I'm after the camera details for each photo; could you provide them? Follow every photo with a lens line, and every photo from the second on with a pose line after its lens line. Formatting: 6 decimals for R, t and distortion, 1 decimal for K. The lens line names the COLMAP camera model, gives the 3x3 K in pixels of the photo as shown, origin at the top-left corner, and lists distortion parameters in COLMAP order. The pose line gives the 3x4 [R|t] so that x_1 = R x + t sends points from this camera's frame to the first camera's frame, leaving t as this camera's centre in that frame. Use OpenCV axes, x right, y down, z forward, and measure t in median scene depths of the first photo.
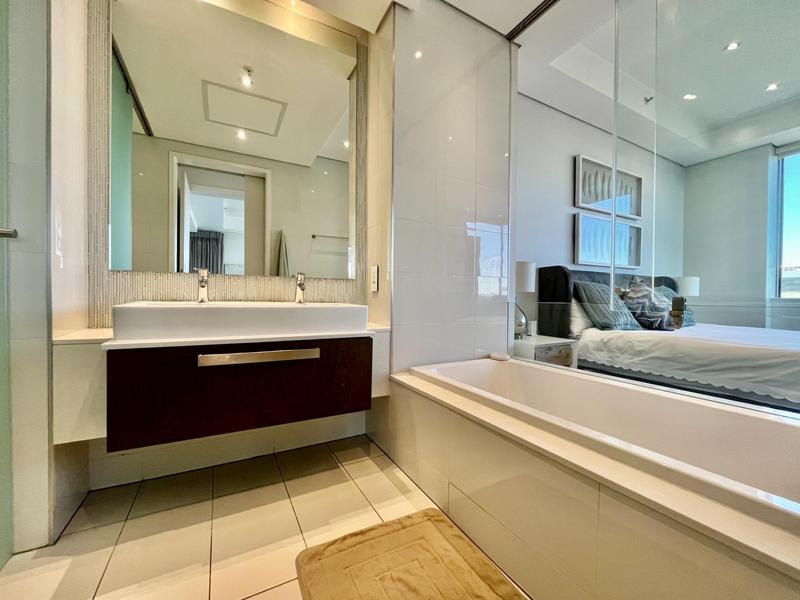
lens RADIAL K [[325.1, 0, 400.8], [0, 325.1, 302.1], [0, 0, 1]] dist [-0.000732, -0.000221]
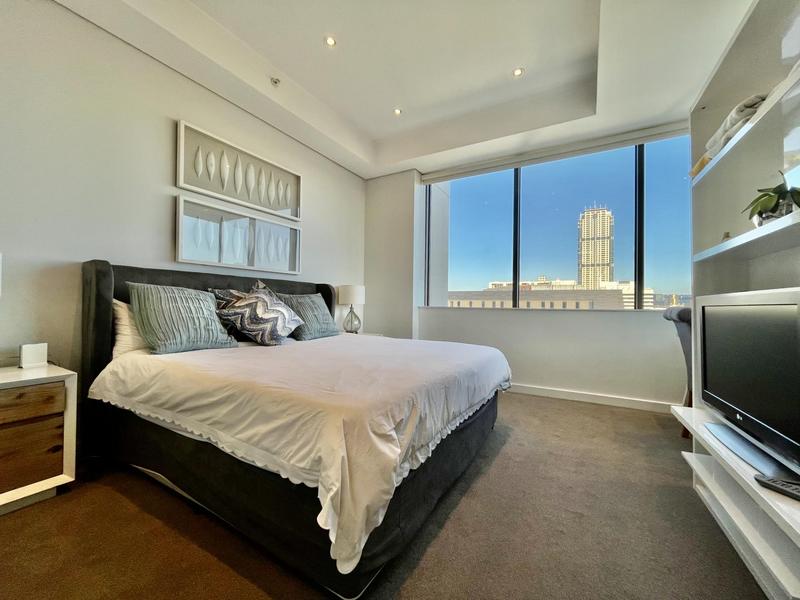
lens RADIAL K [[325.1, 0, 400.8], [0, 325.1, 302.1], [0, 0, 1]] dist [-0.000732, -0.000221]
pose [[0.853419, 0.008128, 0.521163, 0.840145], [0.000867, 0.999855, -0.017012, -0.014309], [-0.521225, 0.014970, 0.853288, 0.114121]]
